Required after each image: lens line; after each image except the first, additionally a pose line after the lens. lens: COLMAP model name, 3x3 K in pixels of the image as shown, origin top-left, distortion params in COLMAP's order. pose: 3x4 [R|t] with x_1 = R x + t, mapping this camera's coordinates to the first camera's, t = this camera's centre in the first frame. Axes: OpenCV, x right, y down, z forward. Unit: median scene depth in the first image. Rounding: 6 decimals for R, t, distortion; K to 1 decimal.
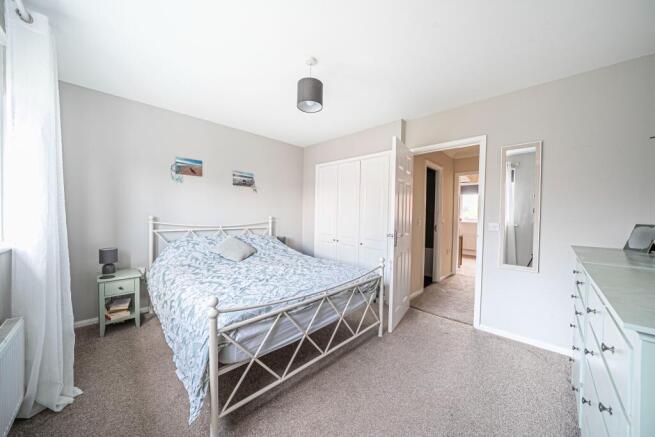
lens RADIAL K [[226.9, 0, 327.5], [0, 226.9, 218.5], [0, 0, 1]] dist [-0.023112, 0.000029]
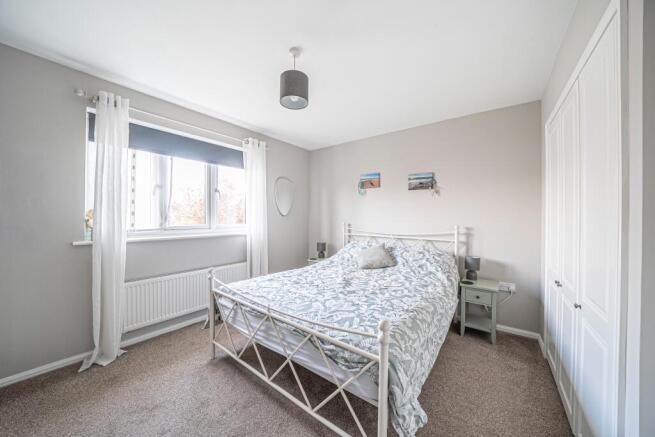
lens RADIAL K [[226.9, 0, 327.5], [0, 226.9, 218.5], [0, 0, 1]] dist [-0.023112, 0.000029]
pose [[0.115241, -0.012910, -0.993254, 0.567583], [-0.026898, 0.999508, -0.016112, -0.012193], [0.992973, 0.028573, 0.114838, 0.714083]]
